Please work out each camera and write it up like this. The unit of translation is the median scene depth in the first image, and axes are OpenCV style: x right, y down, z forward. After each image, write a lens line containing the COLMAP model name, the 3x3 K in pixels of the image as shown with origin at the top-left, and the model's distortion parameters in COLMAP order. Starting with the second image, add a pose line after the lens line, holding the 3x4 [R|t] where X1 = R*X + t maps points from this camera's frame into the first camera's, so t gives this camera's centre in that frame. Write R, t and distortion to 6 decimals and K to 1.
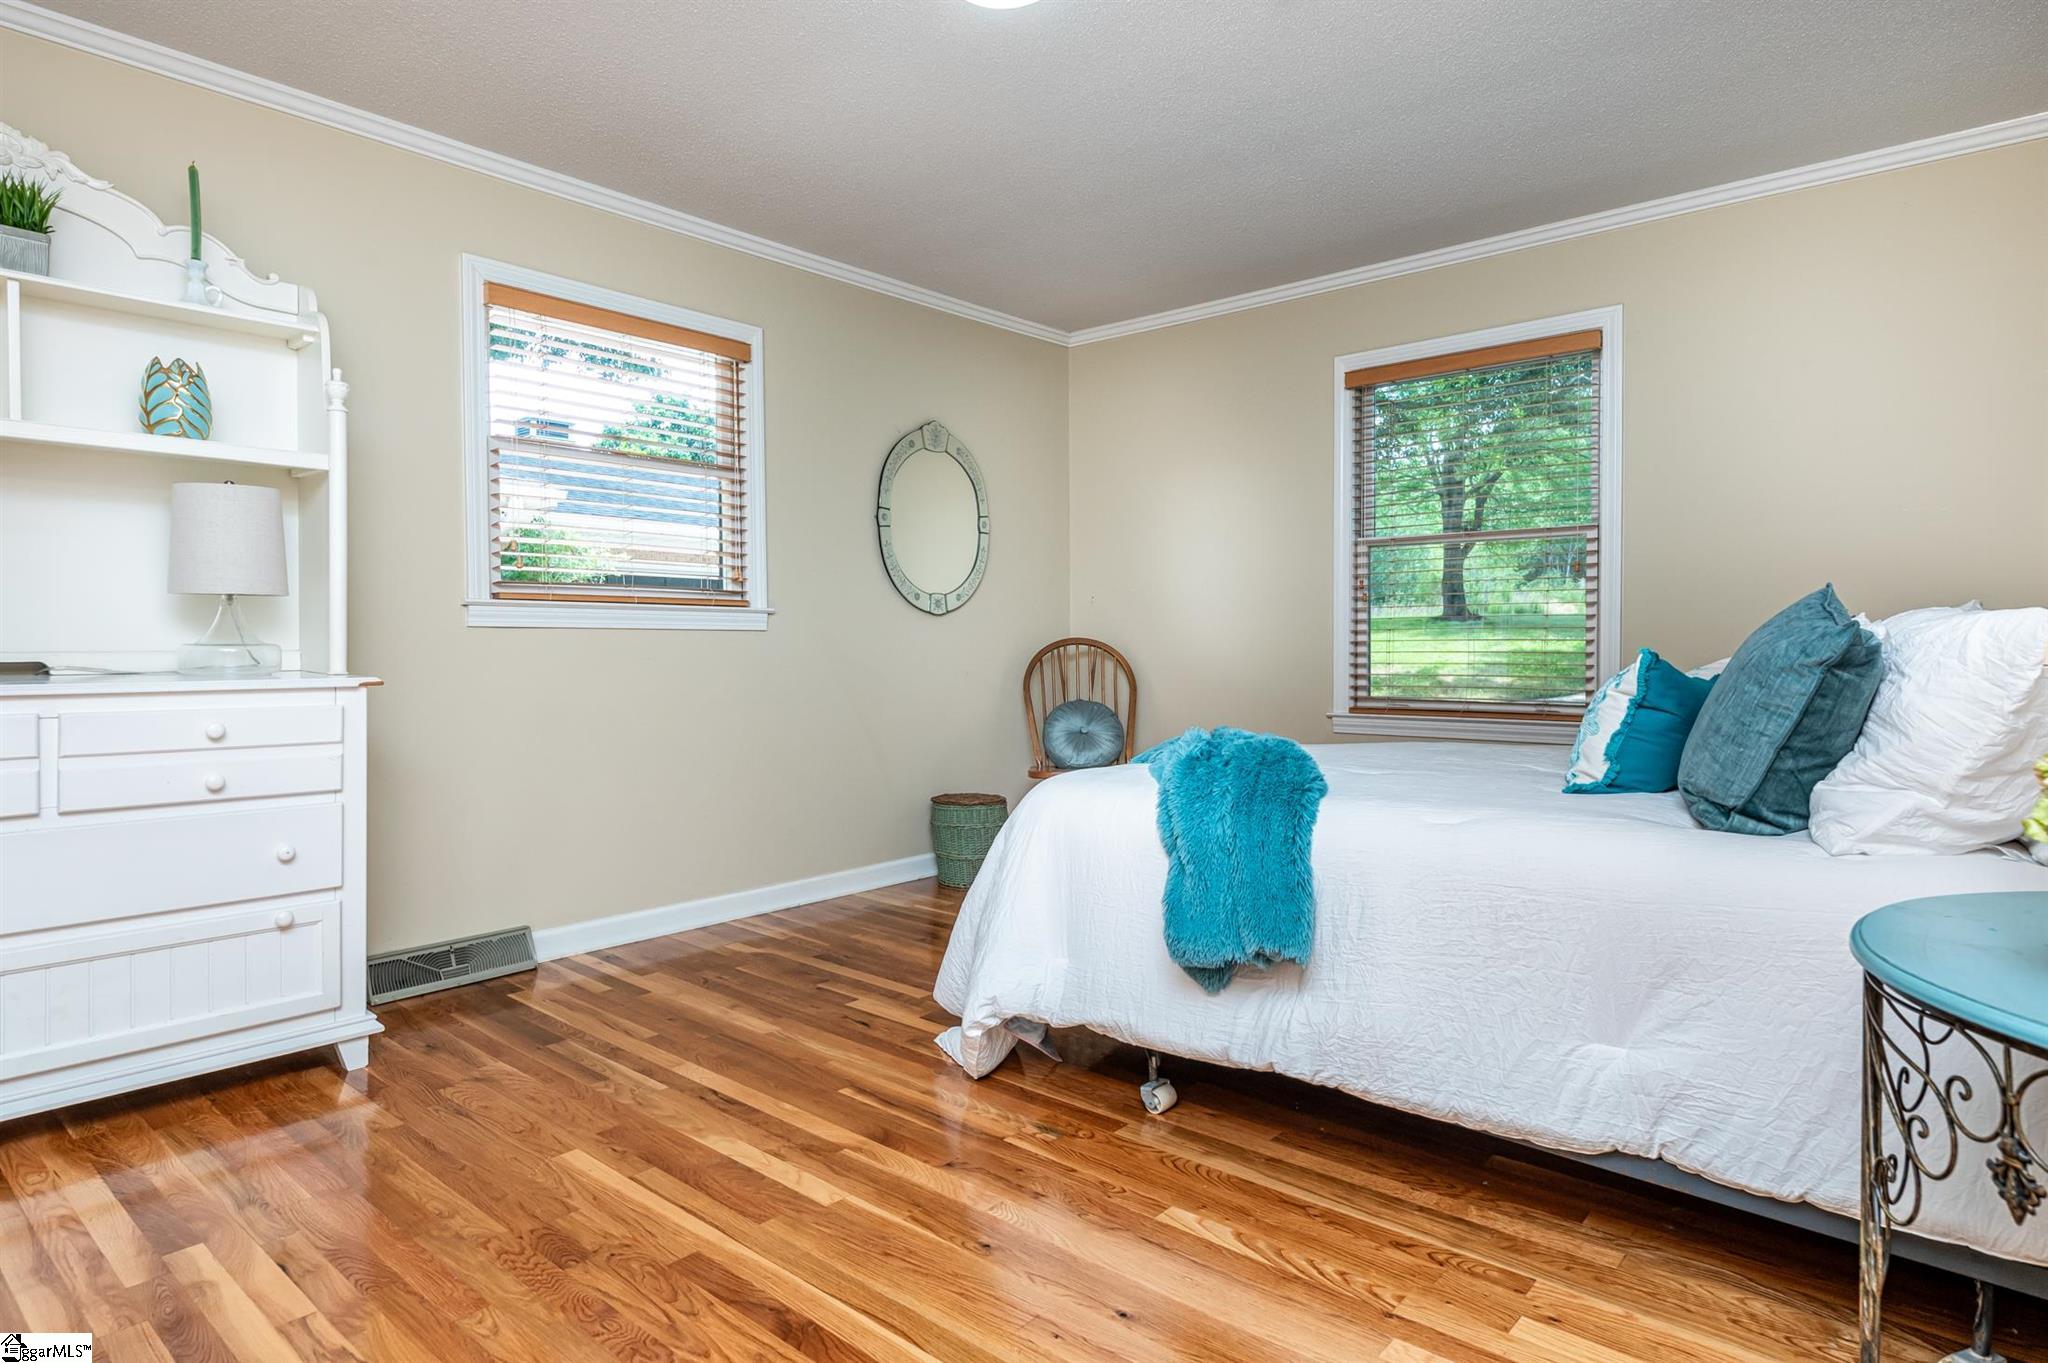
lens RADIAL K [[1140.9, 0, 1021.8], [0, 1140.9, 667.9], [0, 0, 1]] dist [0.020723, 0.000170]
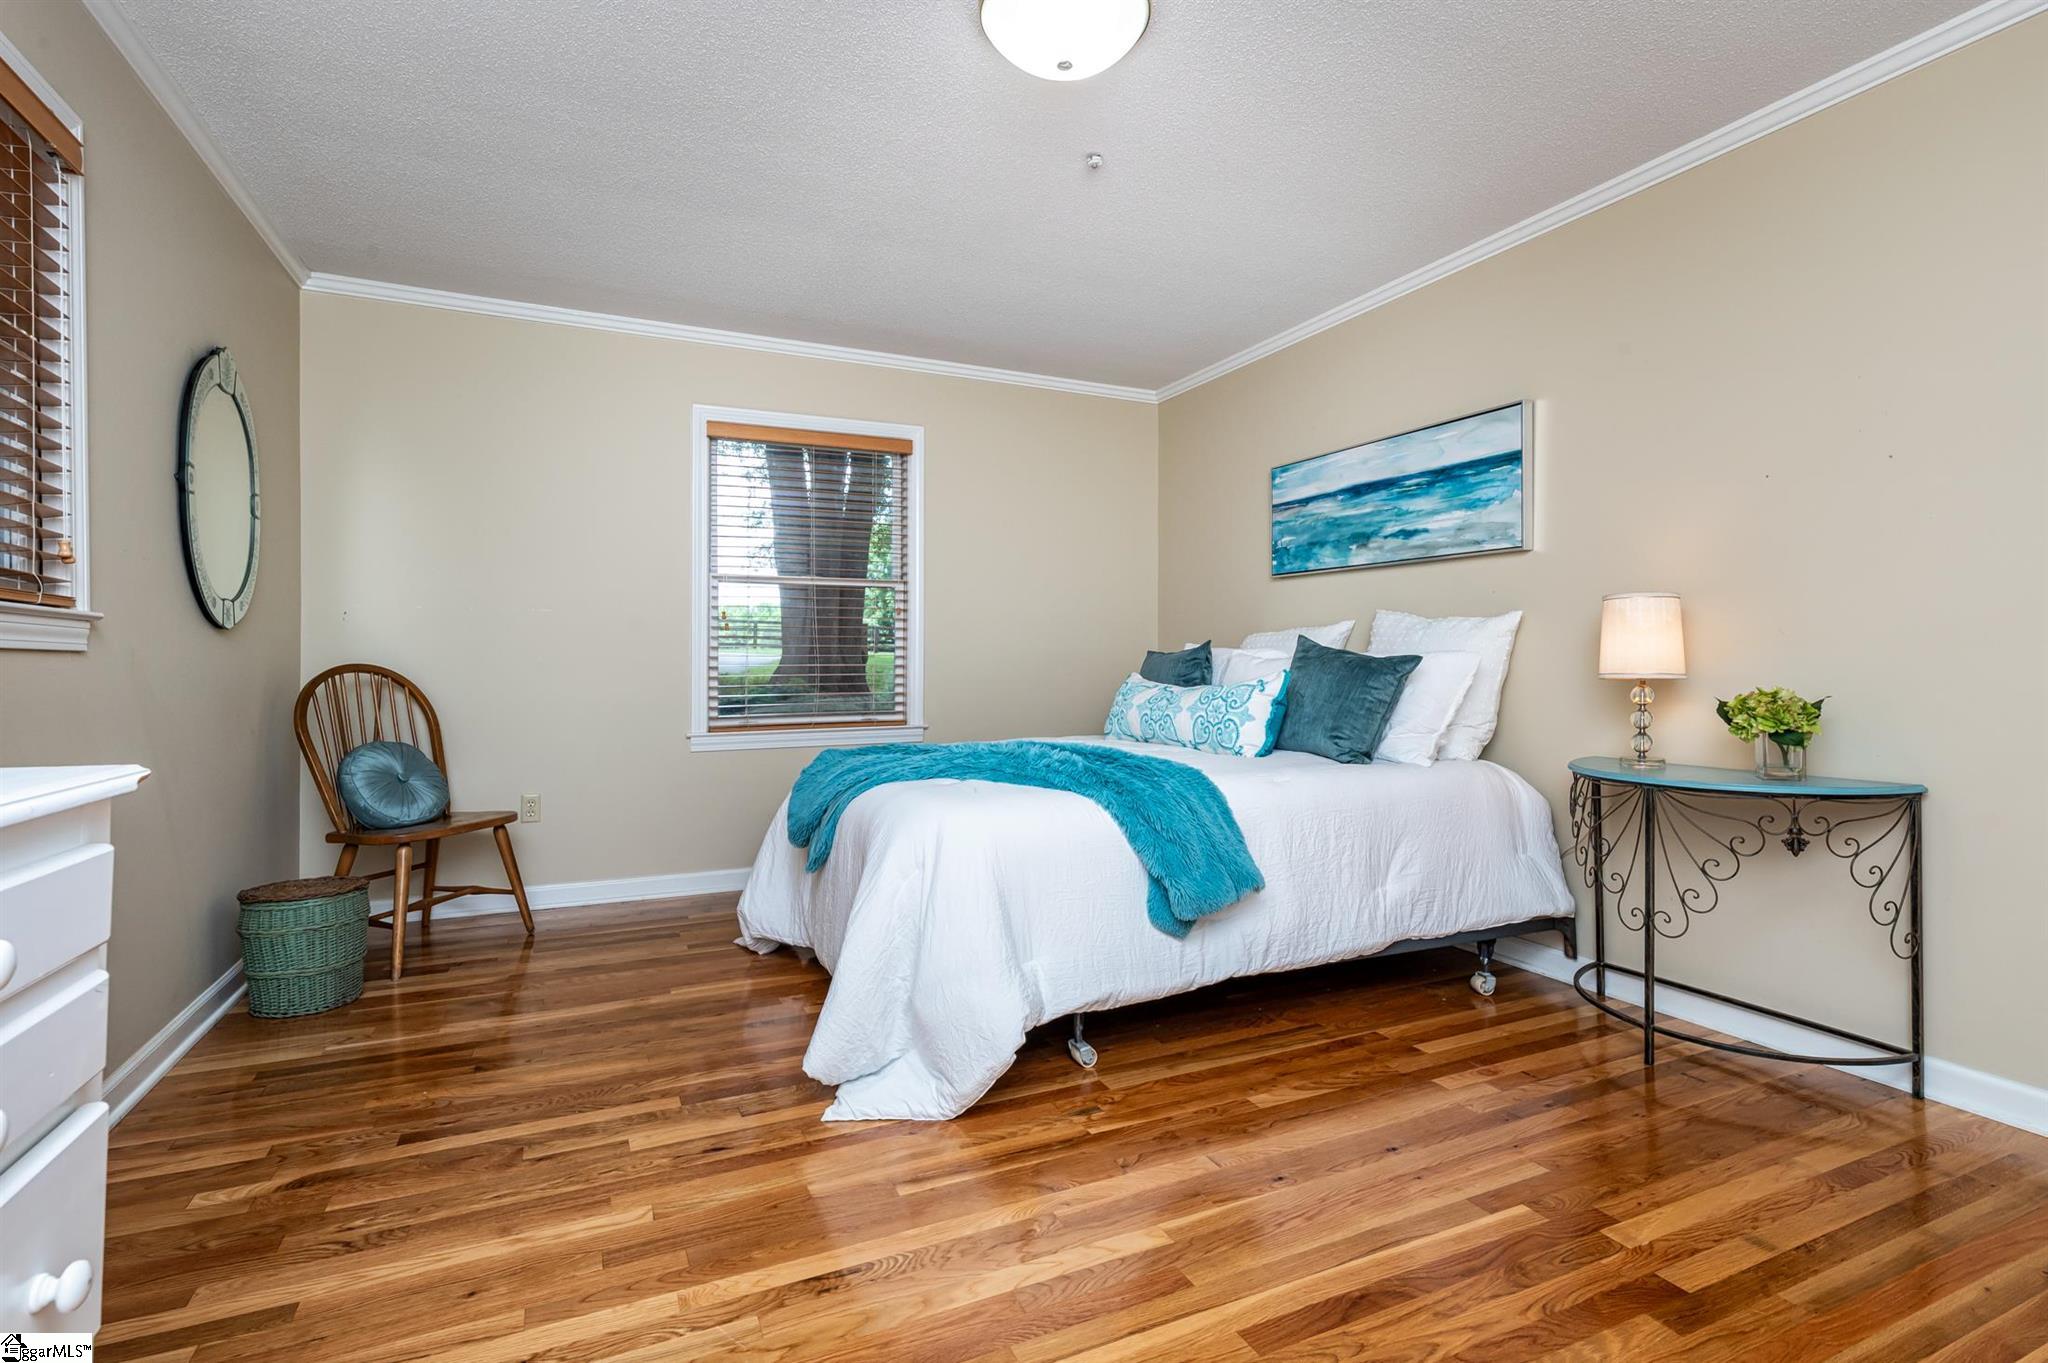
lens RADIAL K [[979.9, 0, 1024.4], [0, 979.9, 673.5], [0, 0, 1]] dist [0.017291, 0.000350]
pose [[0.404371, -0.009254, 0.914548, -0.821482], [0.023890, 0.999714, -0.000447, -0.016928], [-0.914283, 0.022030, 0.404477, 0.633250]]
